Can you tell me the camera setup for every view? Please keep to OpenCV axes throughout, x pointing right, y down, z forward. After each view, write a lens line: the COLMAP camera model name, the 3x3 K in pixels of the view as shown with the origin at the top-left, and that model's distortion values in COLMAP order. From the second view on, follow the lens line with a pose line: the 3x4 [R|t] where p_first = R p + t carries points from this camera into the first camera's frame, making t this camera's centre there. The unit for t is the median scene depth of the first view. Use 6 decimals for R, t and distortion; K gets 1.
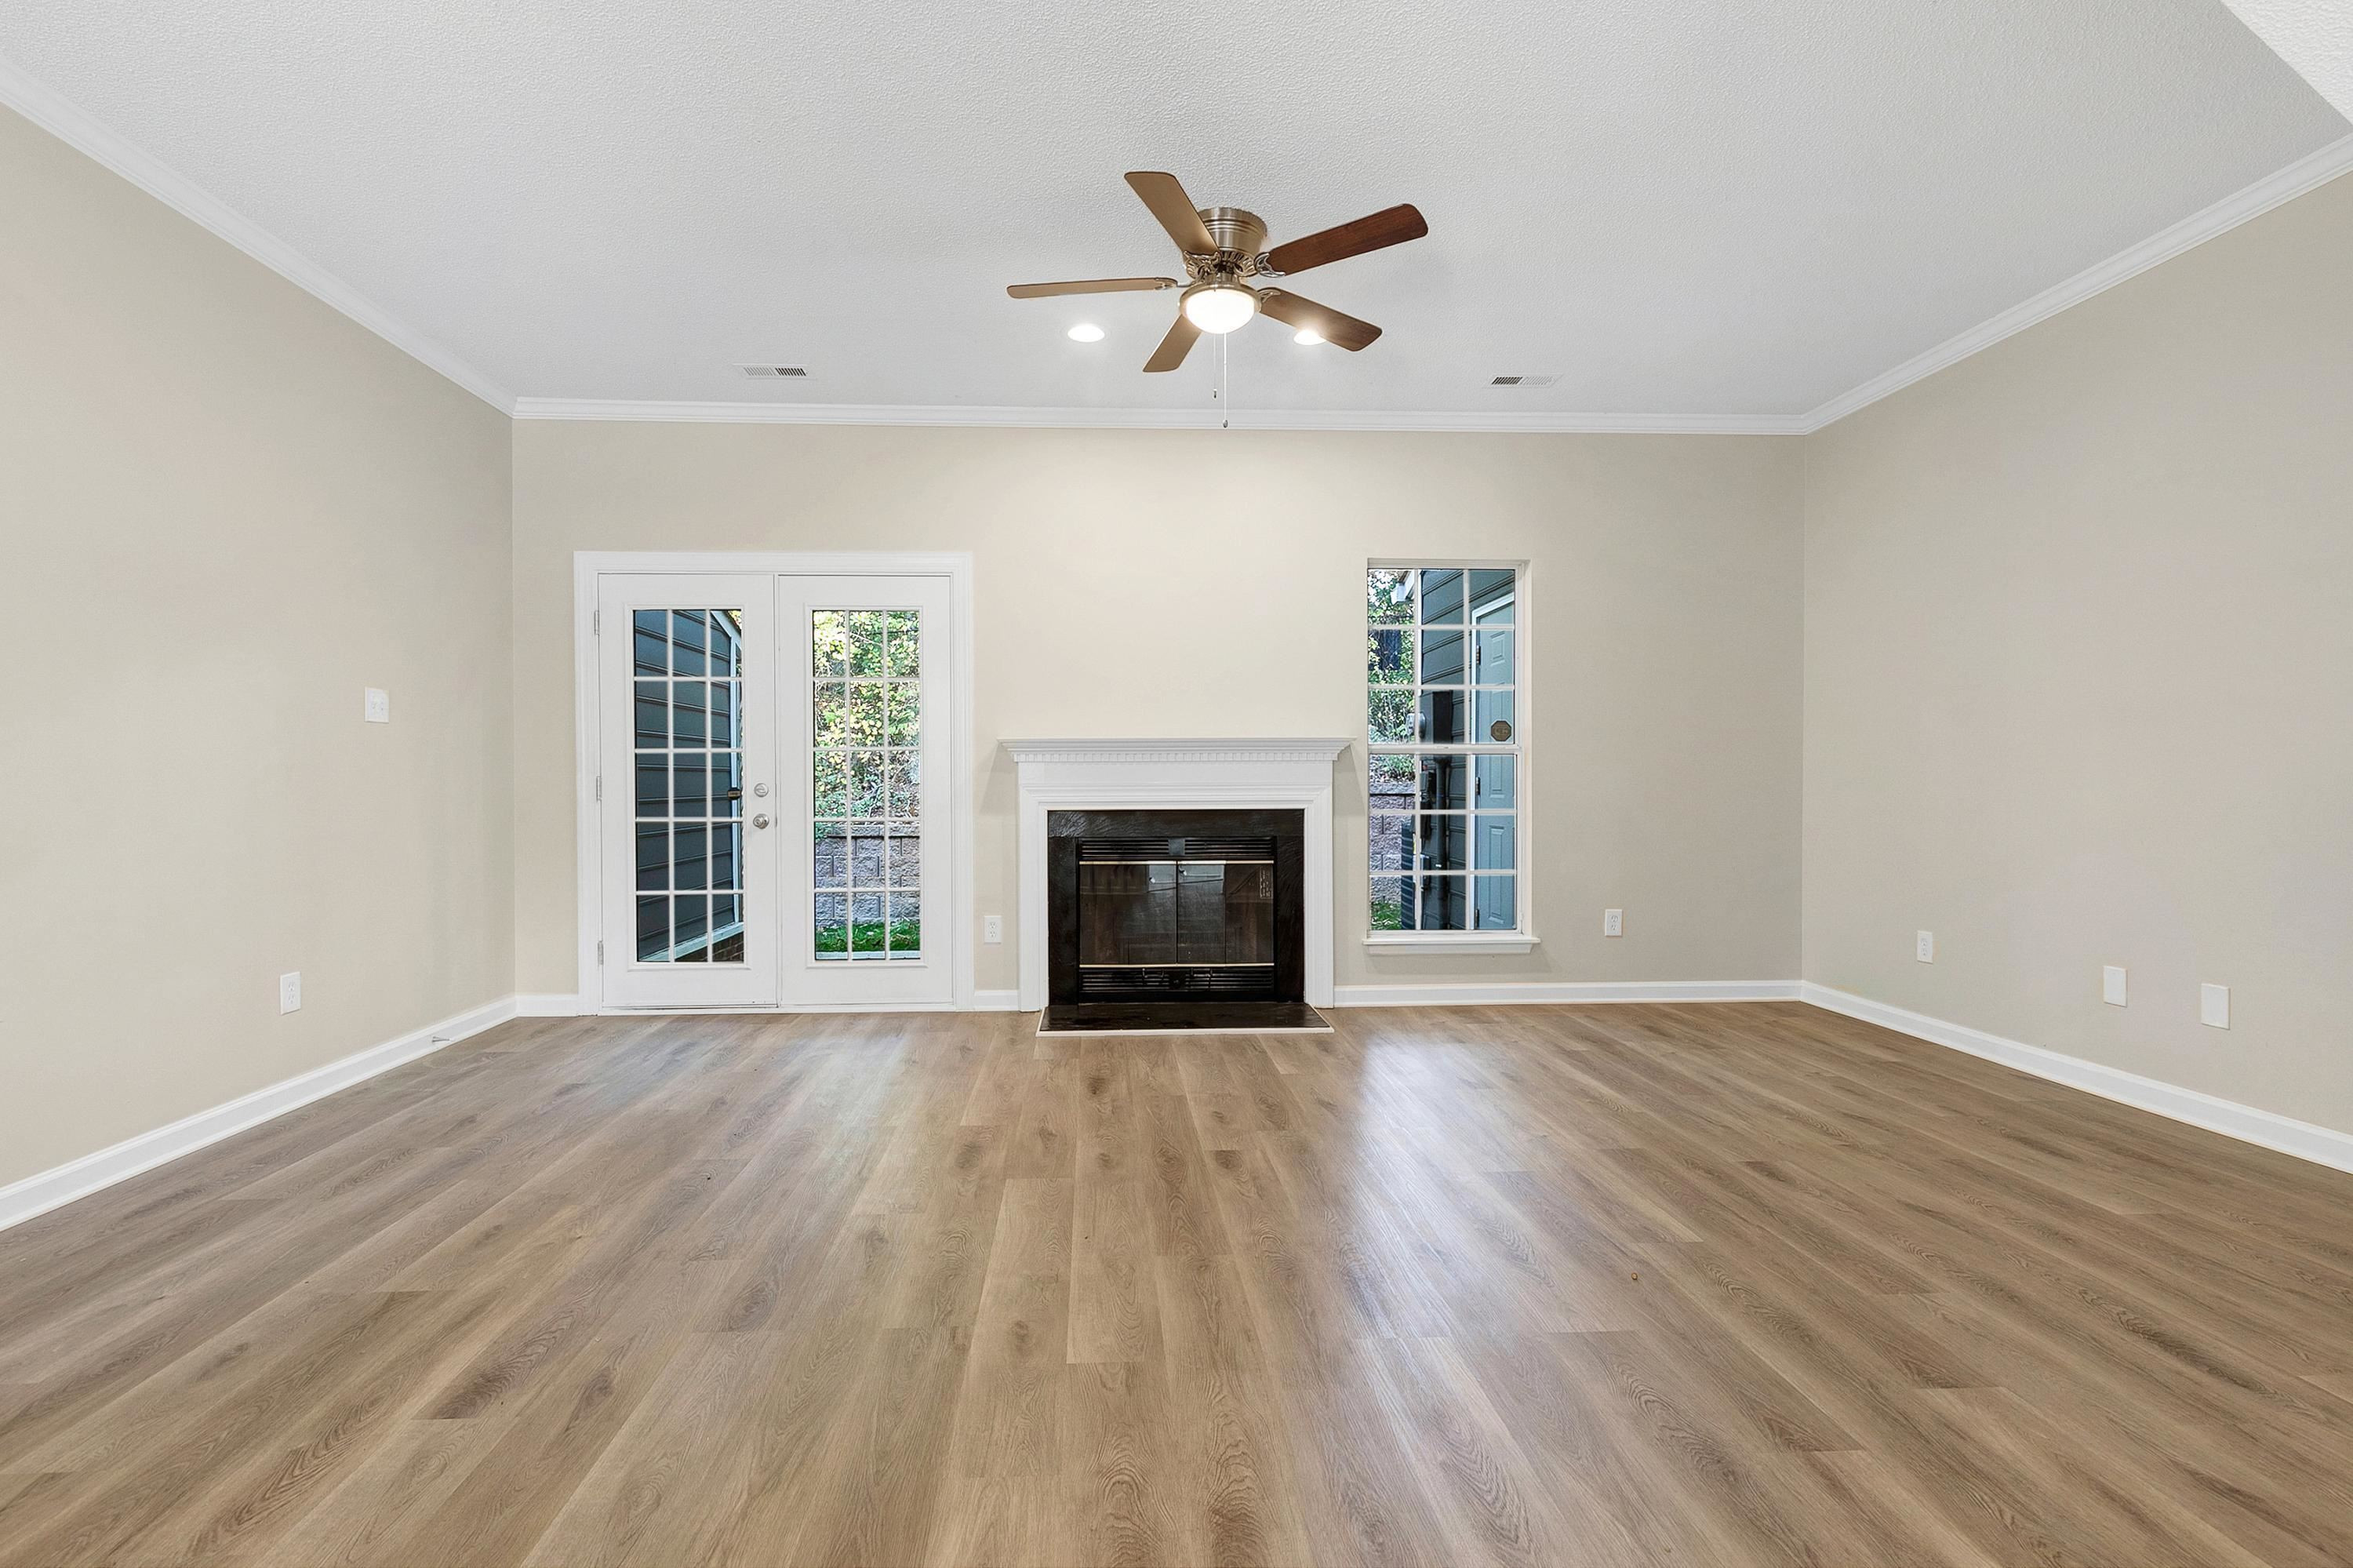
lens RADIAL K [[1092.8, 0, 1140.4], [0, 1092.8, 789.2], [0, 0, 1]] dist [0.007401, -0.000377]
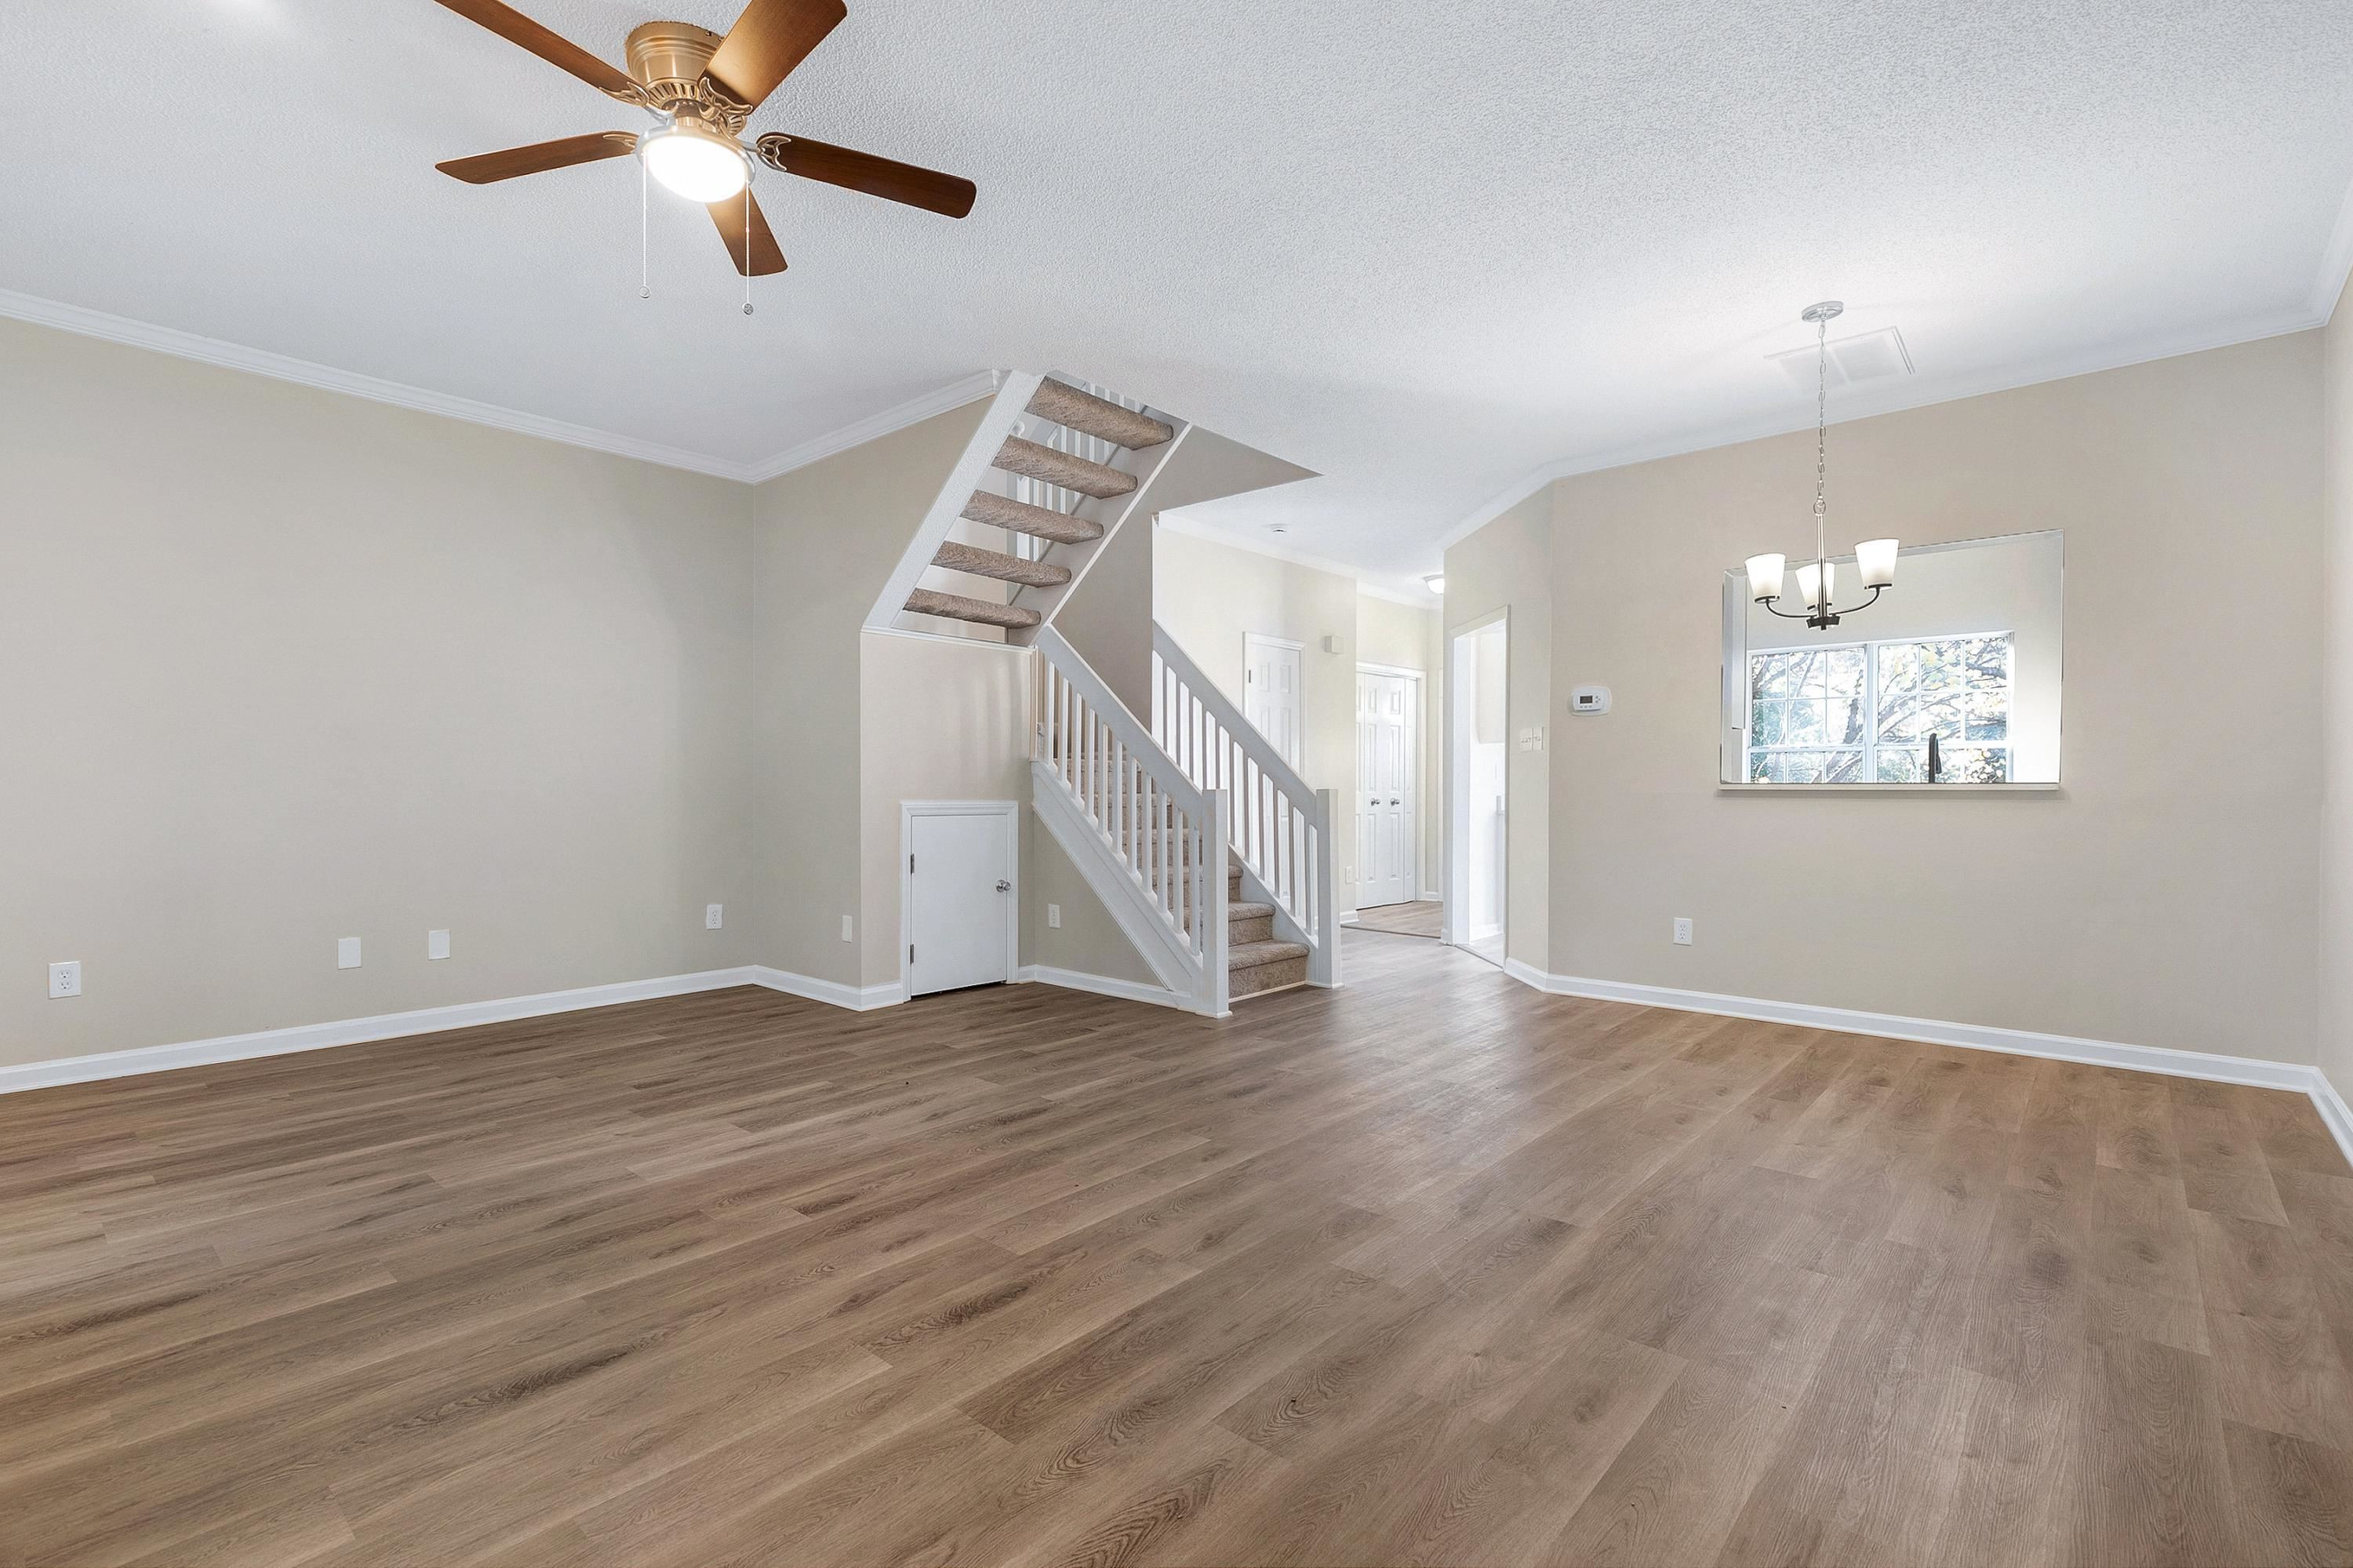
lens RADIAL K [[1064.3, 0, 1181.2], [0, 1064.3, 792.5], [0, 0, 1]] dist [0.002364, -0.000021]
pose [[-0.728132, -0.003471, 0.685428, -0.671064], [0.005723, 0.999922, 0.011143, -0.013693], [-0.685413, 0.012036, -0.728055, 1.294697]]
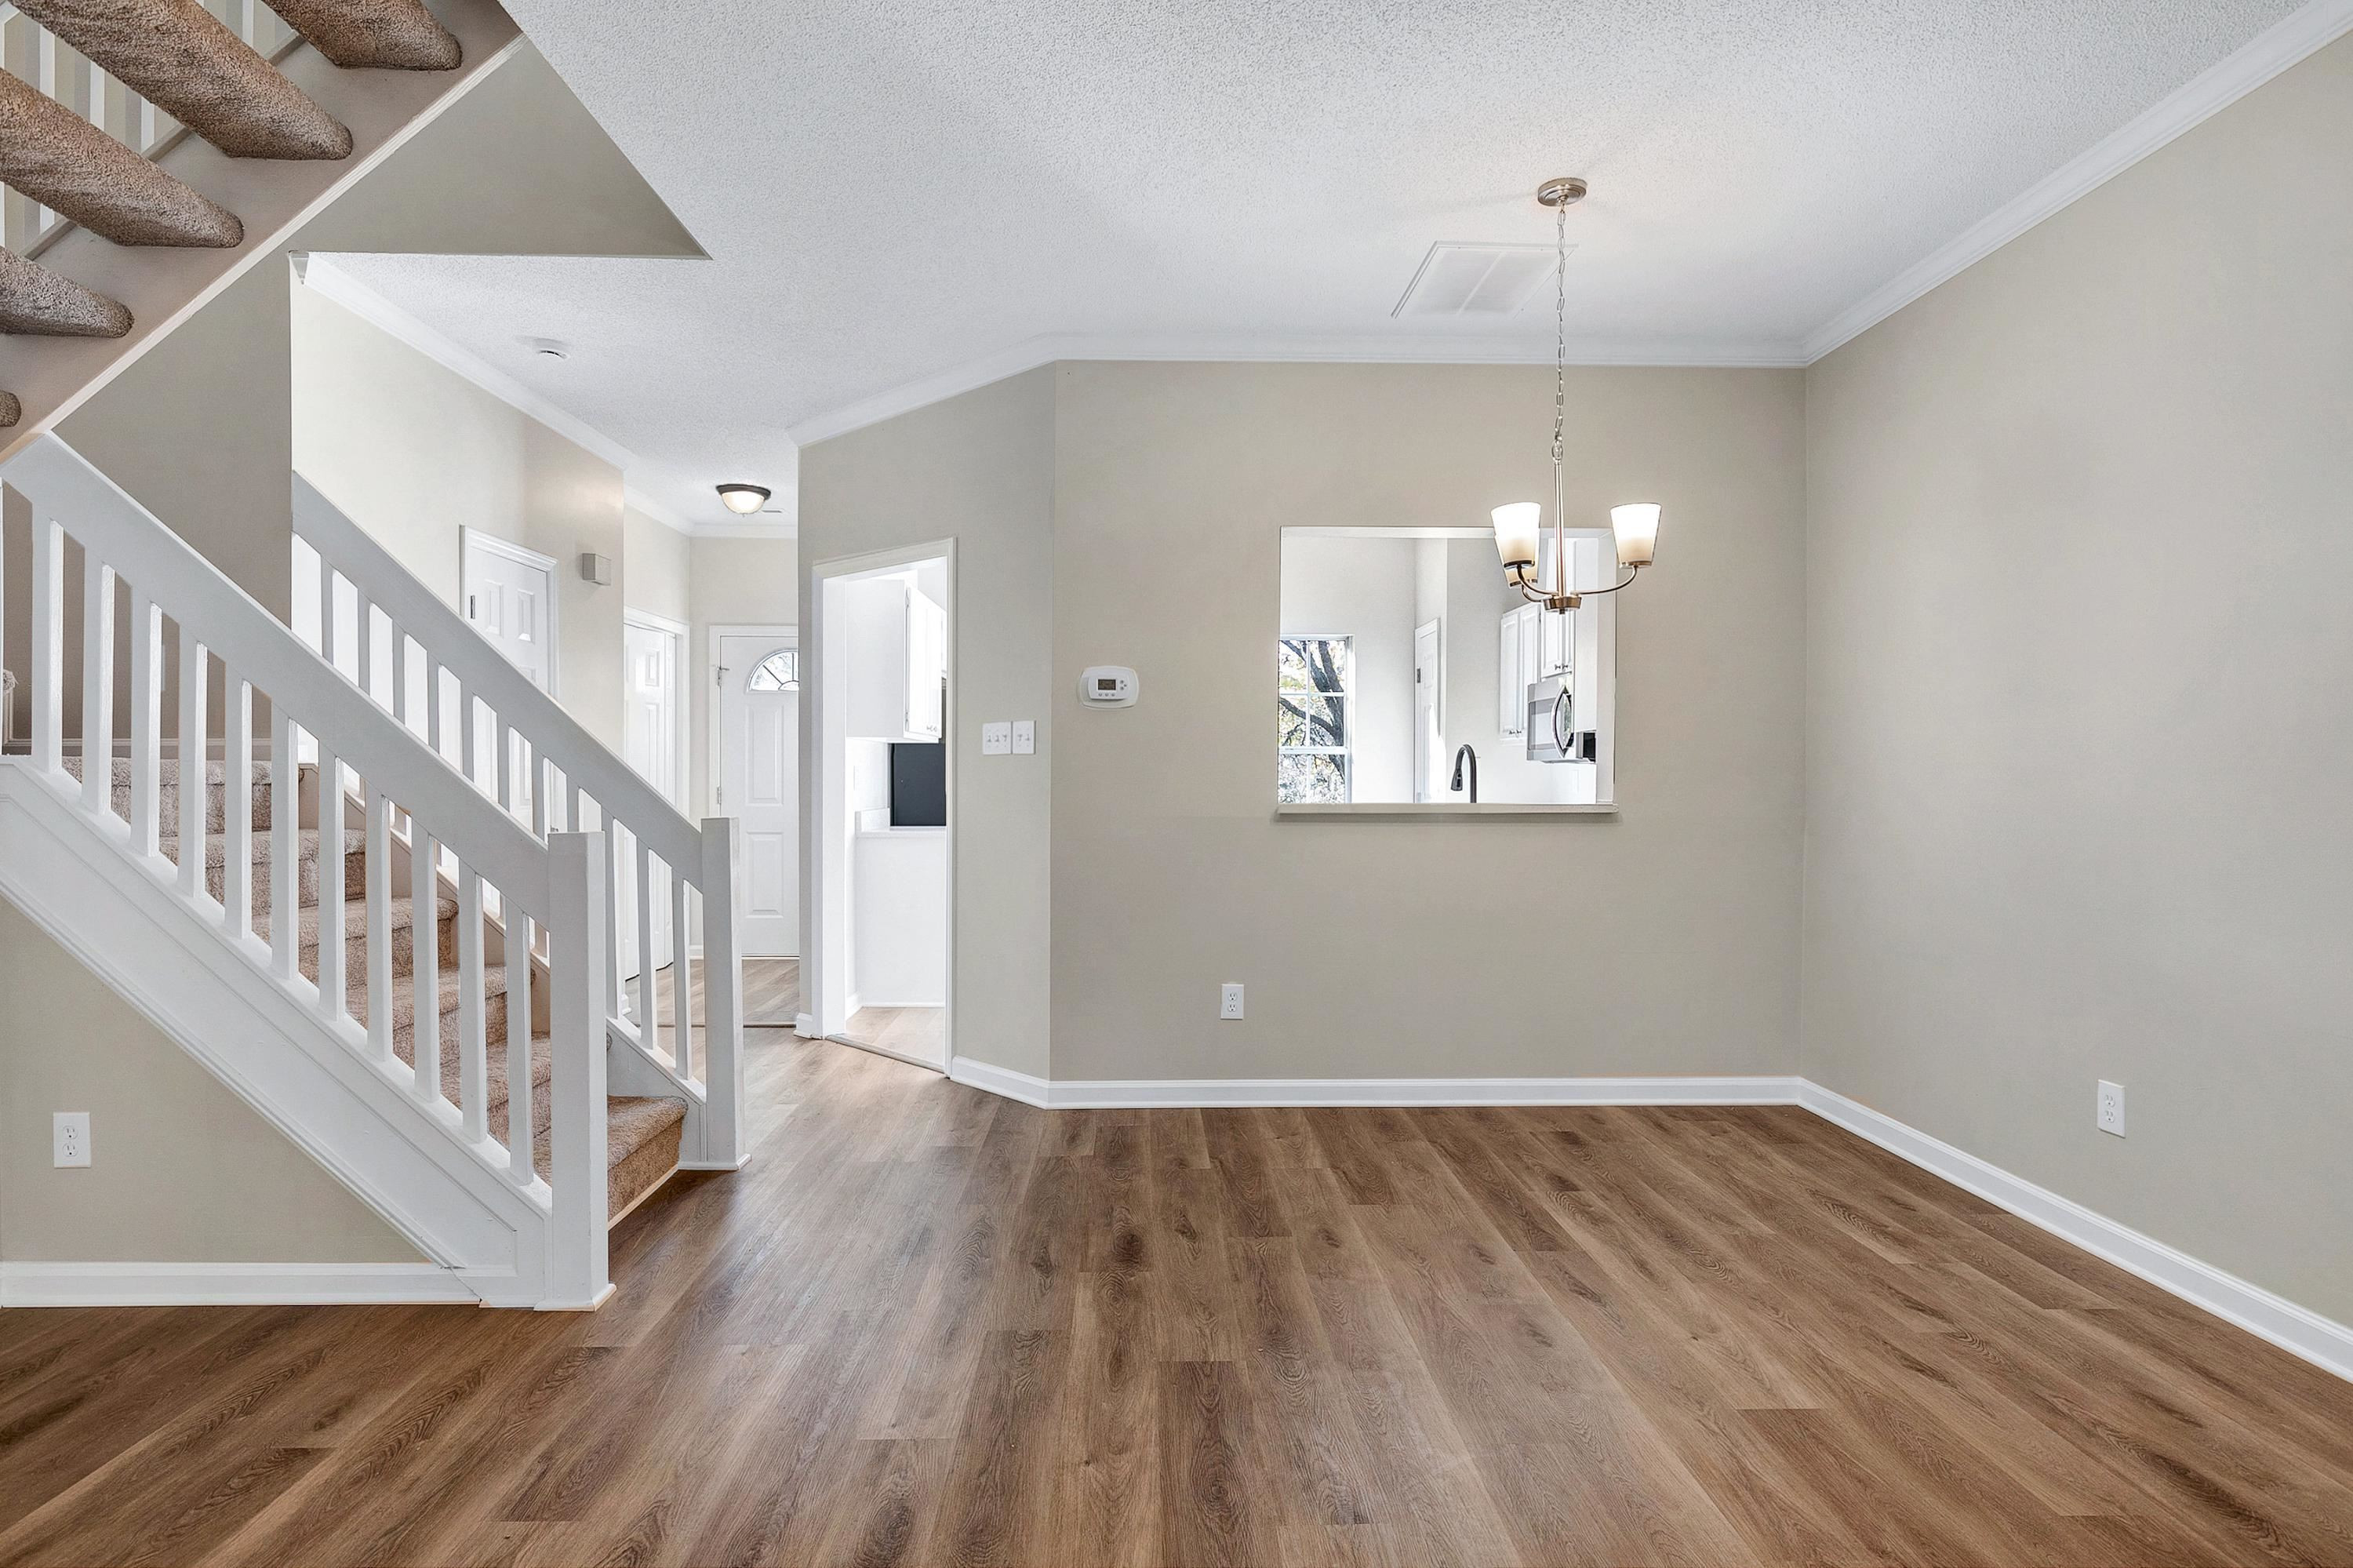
lens RADIAL K [[1218.1, 0, 1176.8], [0, 1218.1, 788.3], [0, 0, 1]] dist [0.001091, -0.000466]
pose [[-0.999939, -0.001276, 0.011003, -0.100228], [-0.001074, 0.999832, 0.018296, -0.046241], [-0.011025, 0.018283, -0.999772, 0.993346]]
